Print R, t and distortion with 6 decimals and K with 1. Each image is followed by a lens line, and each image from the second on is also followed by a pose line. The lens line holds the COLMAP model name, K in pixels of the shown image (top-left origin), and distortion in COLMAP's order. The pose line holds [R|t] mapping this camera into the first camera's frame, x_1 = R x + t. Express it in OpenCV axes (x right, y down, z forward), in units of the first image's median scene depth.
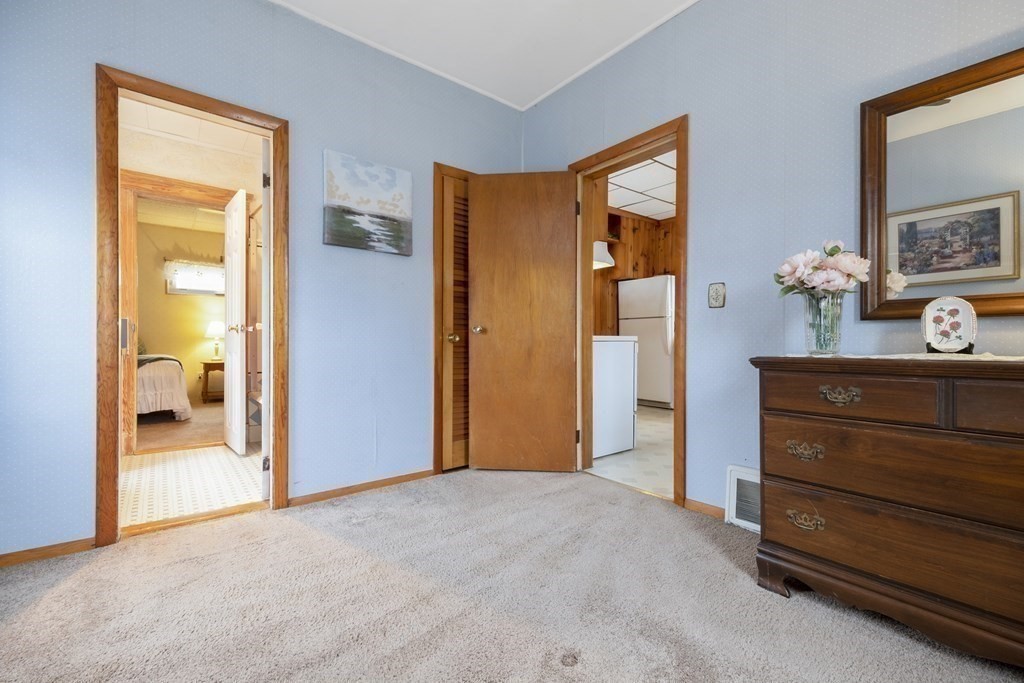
lens RADIAL K [[436.3, 0, 518.9], [0, 436.3, 341.4], [0, 0, 1]] dist [0.007114, -0.000185]
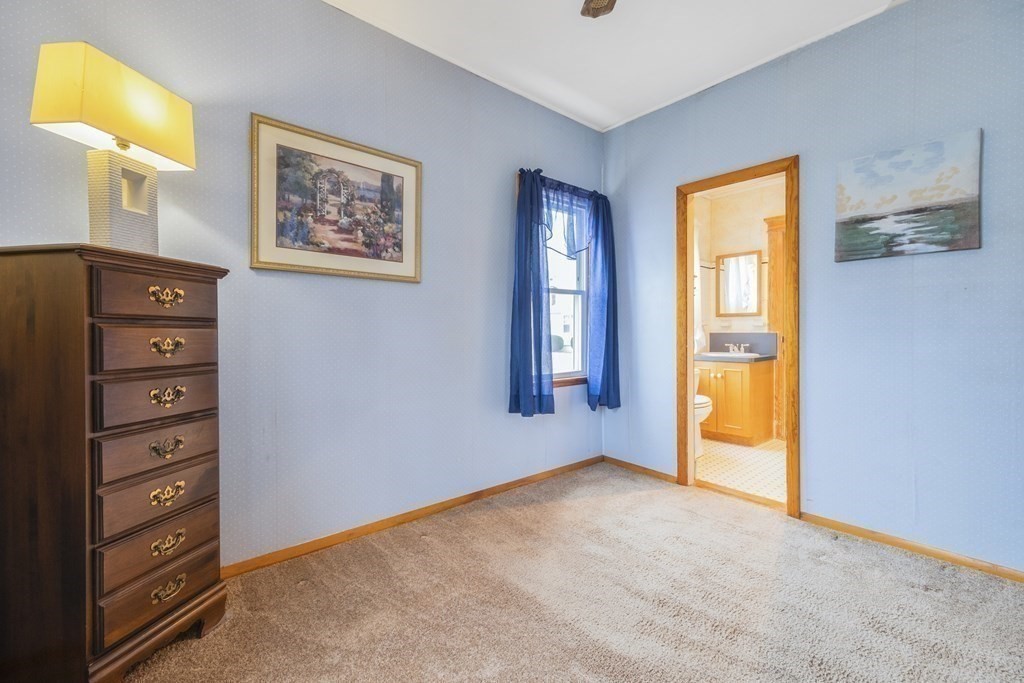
lens RADIAL K [[436.3, 0, 513.6], [0, 436.3, 337.0], [0, 0, 1]] dist [0.007114, -0.000185]
pose [[0.023605, 0.007347, -0.999694, 0.482587], [0.001688, 0.999971, 0.007389, -0.066649], [0.999720, -0.001862, 0.023592, 0.267057]]
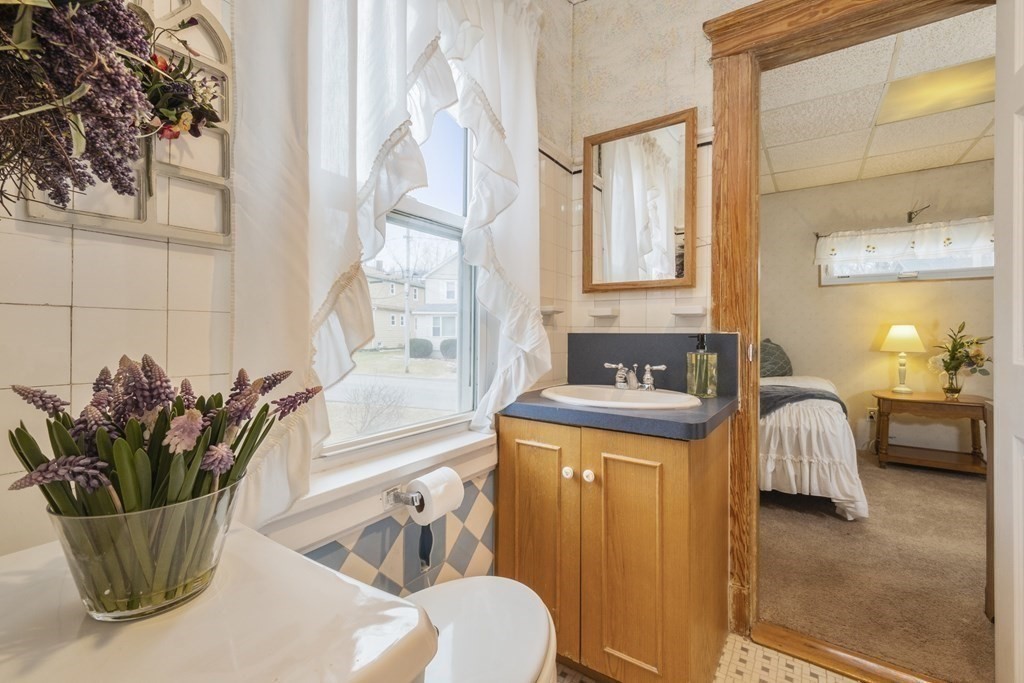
lens RADIAL K [[436.3, 0, 512.3], [0, 436.3, 336.6], [0, 0, 1]] dist [0.007114, -0.000185]
pose [[0.278123, -0.001596, -0.960544, -0.688151], [-0.006823, 0.999970, -0.003637, -0.060772], [0.960521, 0.007566, 0.278103, 0.855965]]
